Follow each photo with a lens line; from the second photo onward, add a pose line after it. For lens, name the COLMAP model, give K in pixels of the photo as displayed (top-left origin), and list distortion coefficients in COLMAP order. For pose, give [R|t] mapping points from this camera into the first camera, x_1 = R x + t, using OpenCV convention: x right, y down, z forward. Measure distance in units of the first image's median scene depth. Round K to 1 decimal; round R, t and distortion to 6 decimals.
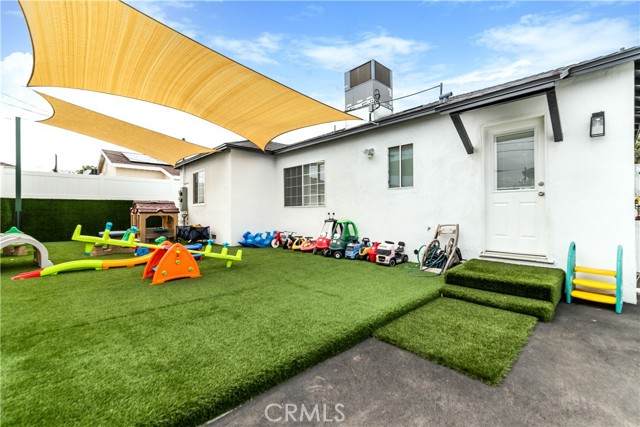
lens RADIAL K [[269.4, 0, 320.0], [0, 269.4, 213.5], [0, 0, 1]] dist [0.002002, 0.000198]
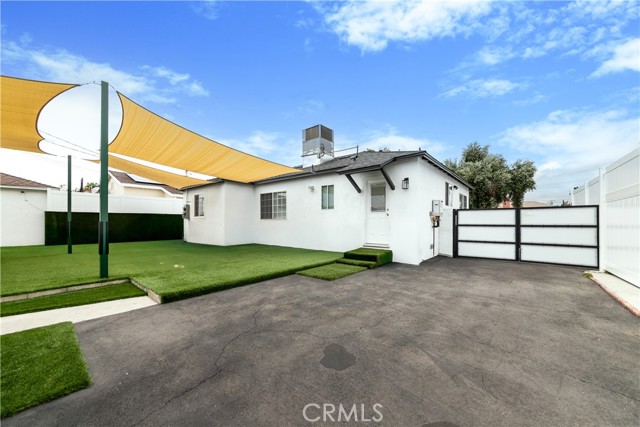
lens RADIAL K [[239.0, 0, 321.3], [0, 239.0, 223.7], [0, 0, 1]] dist [0.000539, -0.000092]
pose [[0.993881, 0.004820, 0.110350, 0.061681], [-0.004498, 0.999985, -0.003173, 0.002731], [-0.110364, 0.002657, 0.993888, -0.394114]]
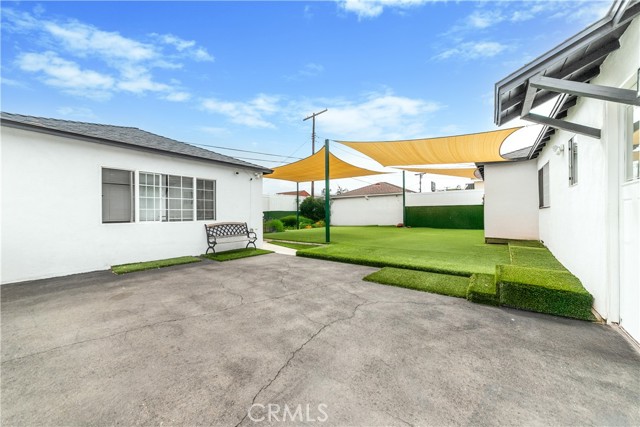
lens RADIAL K [[224.6, 0, 320.0], [0, 224.6, 213.5], [0, 0, 1]] dist [-0.001530, 0.000011]
pose [[0.163918, -0.002438, -0.986471, 0.646407], [-0.001452, 0.999995, -0.002713, 0.005020], [0.986473, 0.001877, 0.163914, 0.065437]]
